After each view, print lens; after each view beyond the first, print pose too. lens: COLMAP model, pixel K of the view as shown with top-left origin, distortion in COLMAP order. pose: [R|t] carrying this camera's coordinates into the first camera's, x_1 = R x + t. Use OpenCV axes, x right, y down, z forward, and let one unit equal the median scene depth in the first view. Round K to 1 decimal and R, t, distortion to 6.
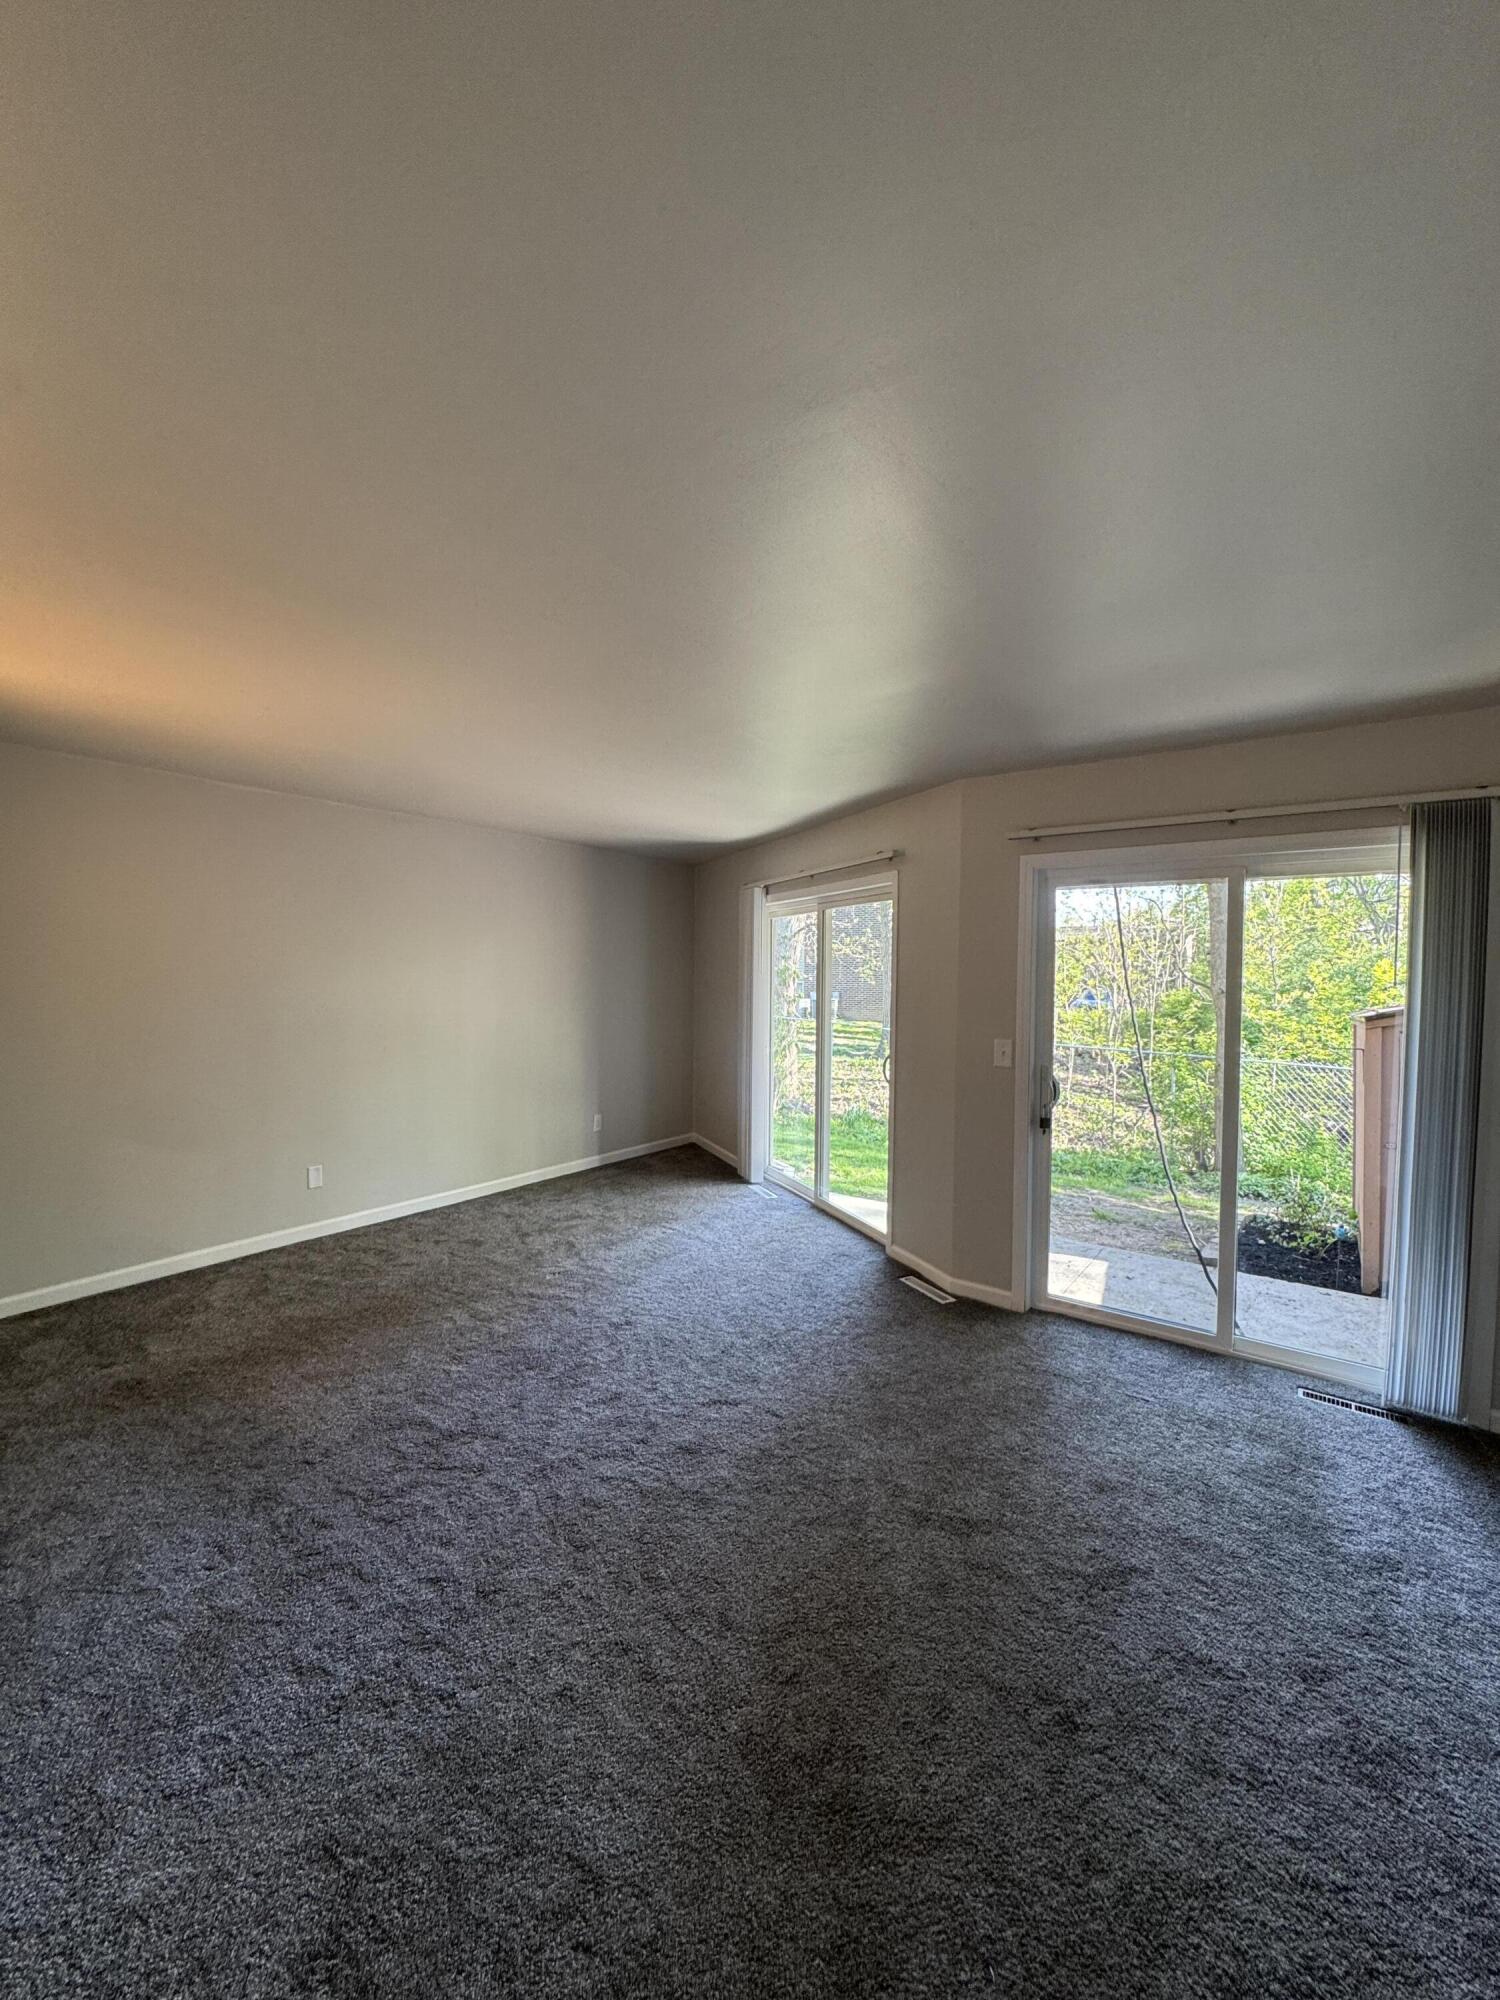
lens RADIAL K [[800.0, 0, 758.7], [0, 800.0, 995.8], [0, 0, 1]] dist [-0.001484, -0.000876]
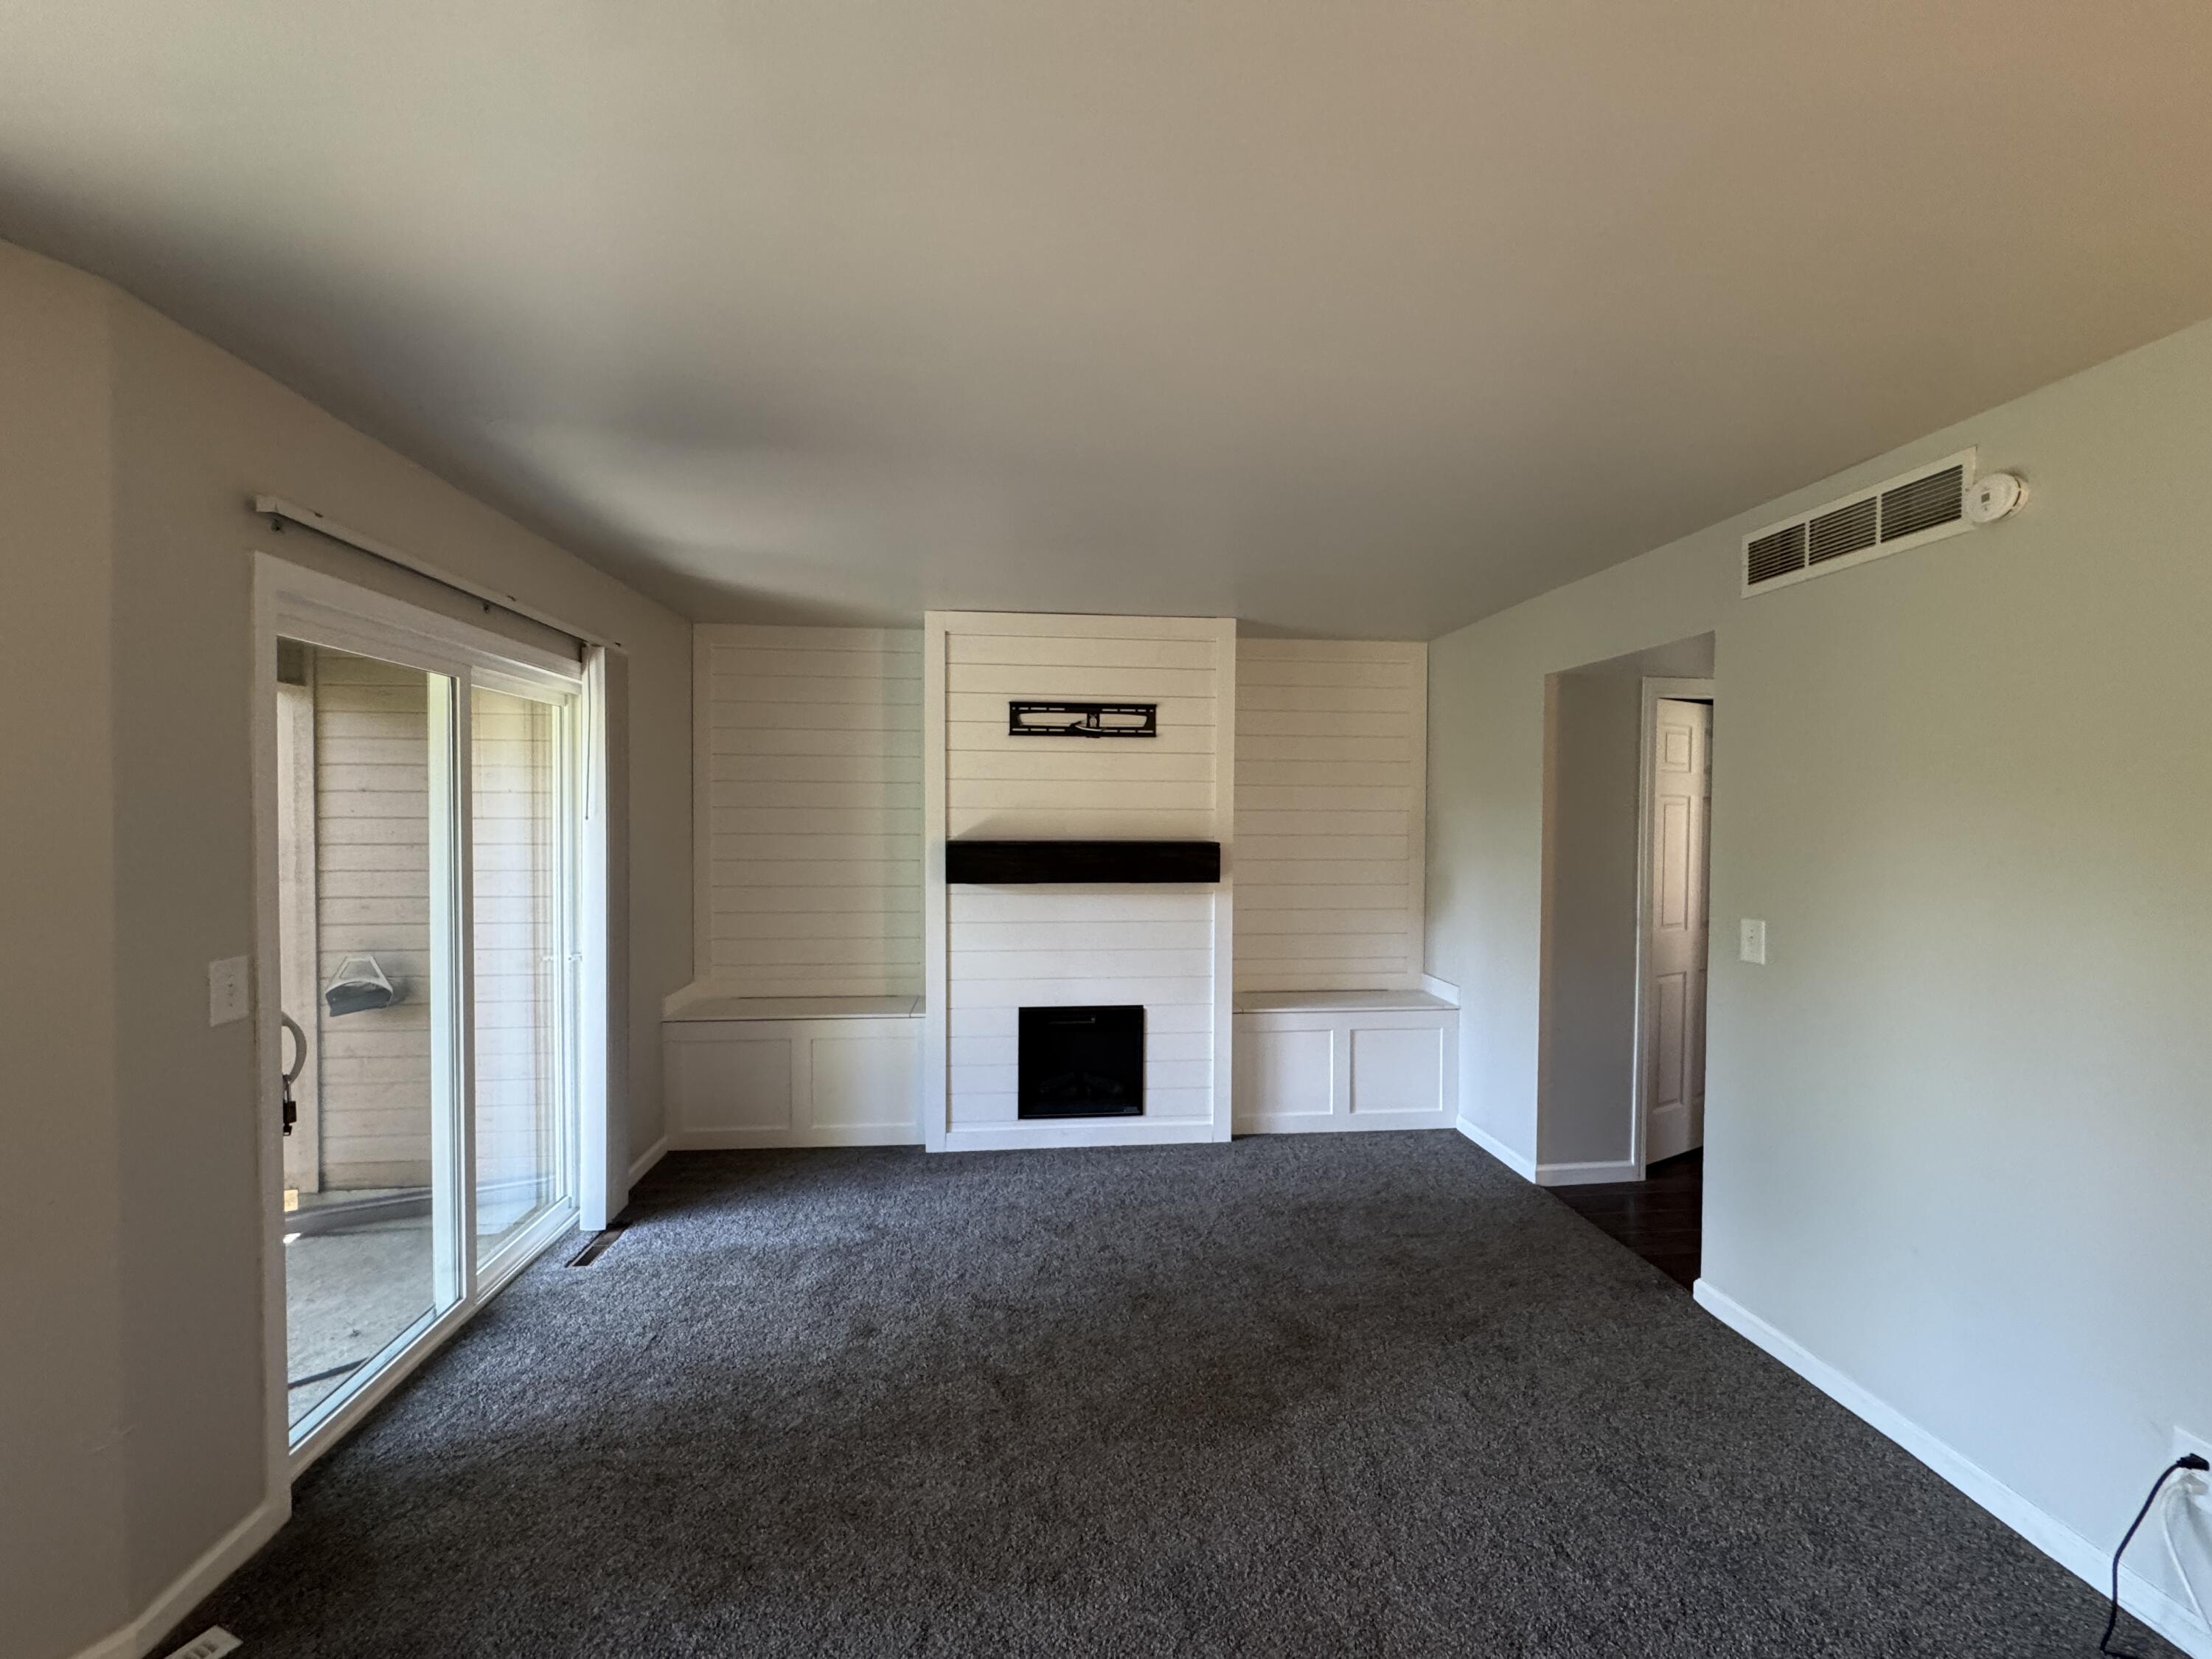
lens RADIAL K [[884.8, 0, 1117.0], [0, 884.8, 836.5], [0, 0, 1]] dist [-0.001484, -0.000876]
pose [[-0.660113, -0.049594, 0.749528, -0.548306], [-0.013758, 0.998449, 0.053948, -0.068231], [-0.751041, 0.025300, -0.659771, 1.399133]]
